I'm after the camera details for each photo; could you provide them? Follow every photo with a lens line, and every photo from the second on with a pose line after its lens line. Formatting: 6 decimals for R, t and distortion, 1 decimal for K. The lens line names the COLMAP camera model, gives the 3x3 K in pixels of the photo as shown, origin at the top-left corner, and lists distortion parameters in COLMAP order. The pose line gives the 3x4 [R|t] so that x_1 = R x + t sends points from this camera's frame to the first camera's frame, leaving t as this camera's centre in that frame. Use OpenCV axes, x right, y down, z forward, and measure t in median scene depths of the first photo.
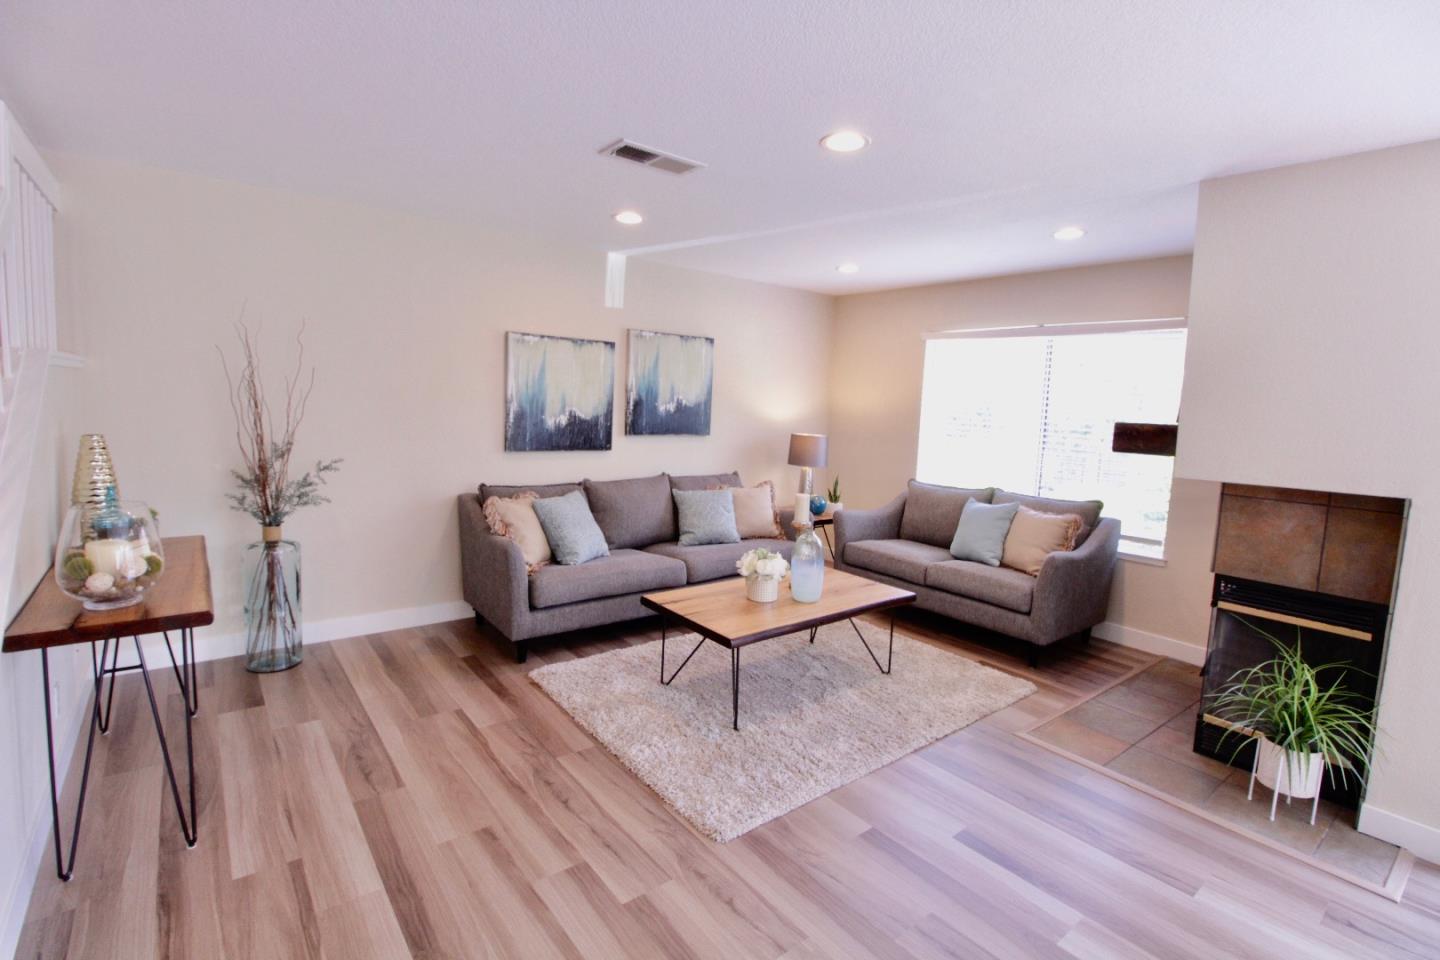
lens RADIAL K [[662.8, 0, 721.5], [0, 662.8, 468.1], [0, 0, 1]] dist [-0.008761, -0.008543]
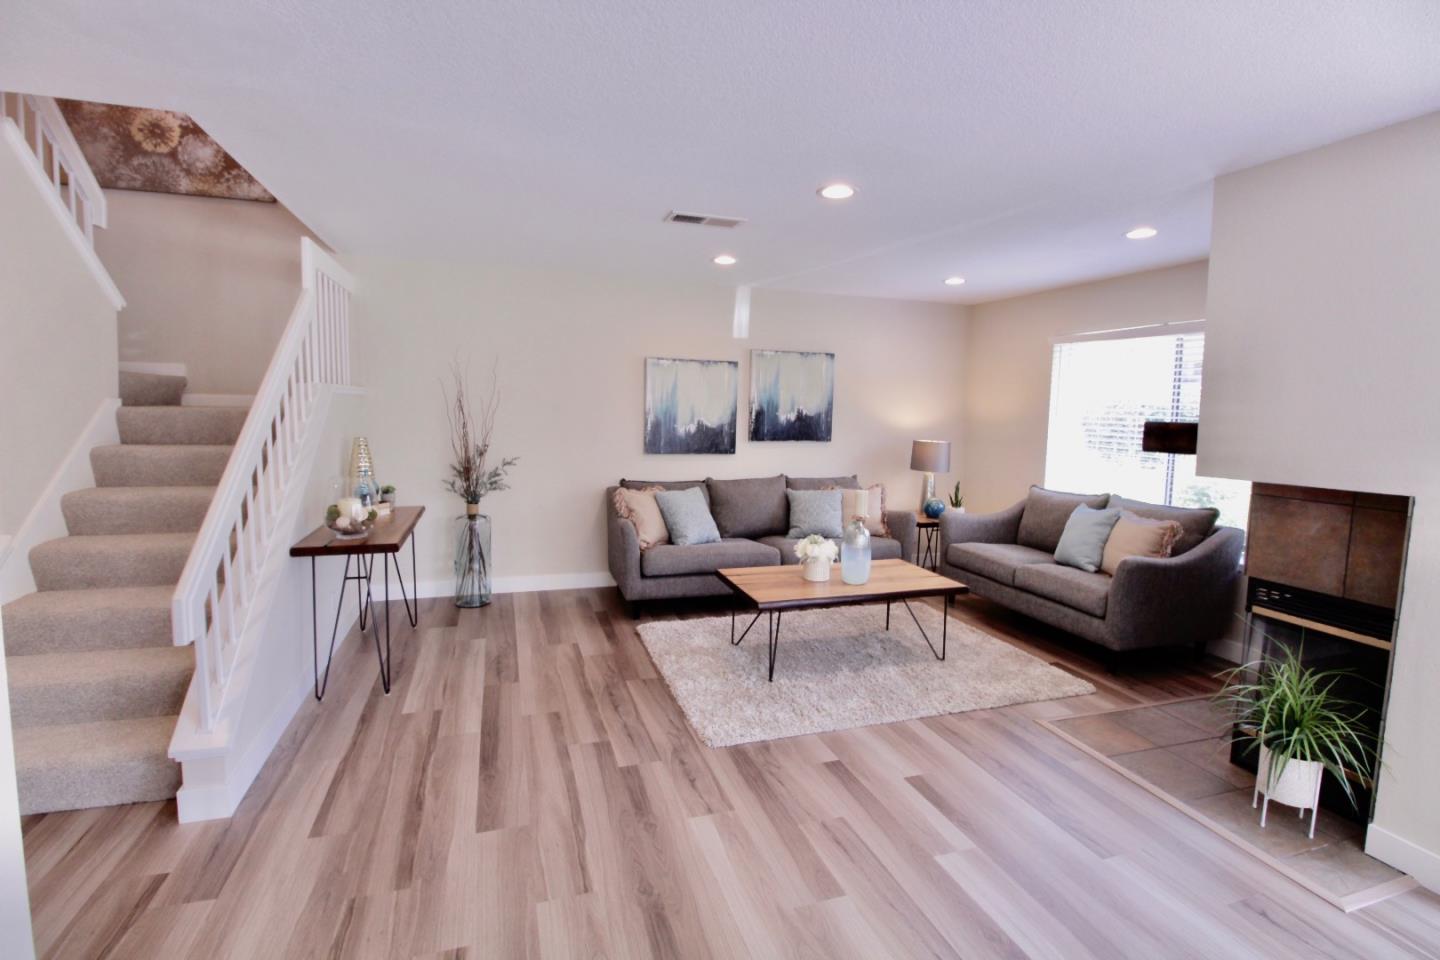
lens RADIAL K [[662.8, 0, 718.9], [0, 662.8, 467.0], [0, 0, 1]] dist [-0.008761, -0.008543]
pose [[0.938768, 0.009891, -0.344409, 0.303774], [-0.017823, 0.999644, -0.019872, 0.028623], [0.344090, 0.024794, 0.938609, -0.150060]]
